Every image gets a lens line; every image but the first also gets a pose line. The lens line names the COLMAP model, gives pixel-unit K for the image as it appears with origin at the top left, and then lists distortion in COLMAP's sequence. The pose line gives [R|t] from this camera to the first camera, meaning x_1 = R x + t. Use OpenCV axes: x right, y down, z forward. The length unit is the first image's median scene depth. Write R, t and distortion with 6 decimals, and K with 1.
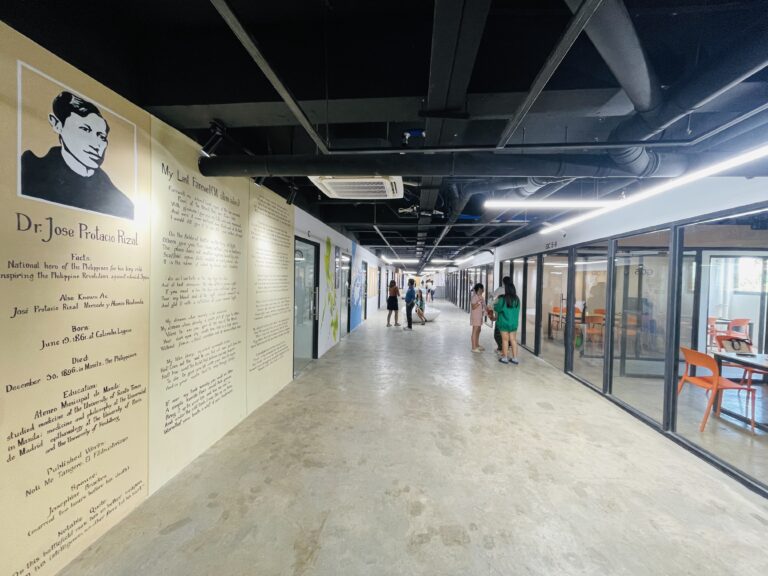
lens RADIAL K [[308.4, 0, 385.3], [0, 308.4, 286.4], [0, 0, 1]] dist [-0.000851, 0.000263]
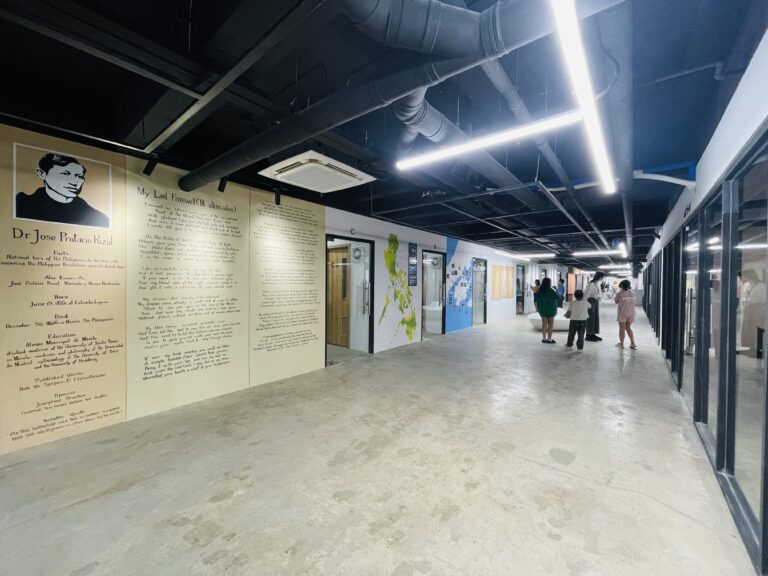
lens RADIAL K [[308.4, 0, 385.1], [0, 308.4, 286.2], [0, 0, 1]] dist [-0.000851, 0.000263]
pose [[0.835886, -0.006387, -0.548866, 1.067433], [-0.003071, 0.999862, -0.016311, 0.081474], [0.548894, 0.015320, 0.835751, 0.473266]]
